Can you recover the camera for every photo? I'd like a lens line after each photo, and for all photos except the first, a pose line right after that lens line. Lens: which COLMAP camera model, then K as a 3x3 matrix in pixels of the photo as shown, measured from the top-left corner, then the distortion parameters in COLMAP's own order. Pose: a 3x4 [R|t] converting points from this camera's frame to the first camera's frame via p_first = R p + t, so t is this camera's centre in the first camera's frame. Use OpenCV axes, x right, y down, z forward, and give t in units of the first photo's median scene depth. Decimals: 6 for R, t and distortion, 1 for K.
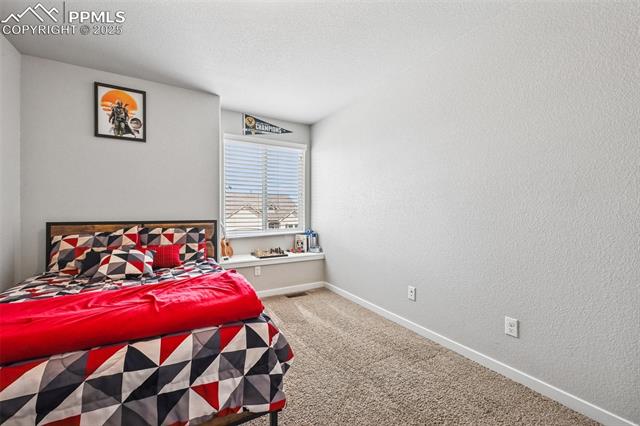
lens RADIAL K [[266.5, 0, 318.5], [0, 266.5, 210.6], [0, 0, 1]] dist [-0.000338, 0.000158]
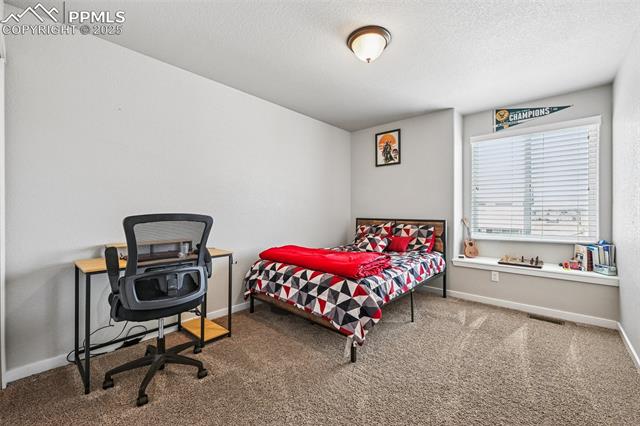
lens RADIAL K [[266.5, 0, 317.1], [0, 266.5, 211.8], [0, 0, 1]] dist [-0.000338, 0.000158]
pose [[0.289429, 0.000365, -0.957199, 0.595433], [-0.001216, 0.999999, 0.000014, 0.000810], [0.957199, 0.001160, 0.289429, 0.161598]]
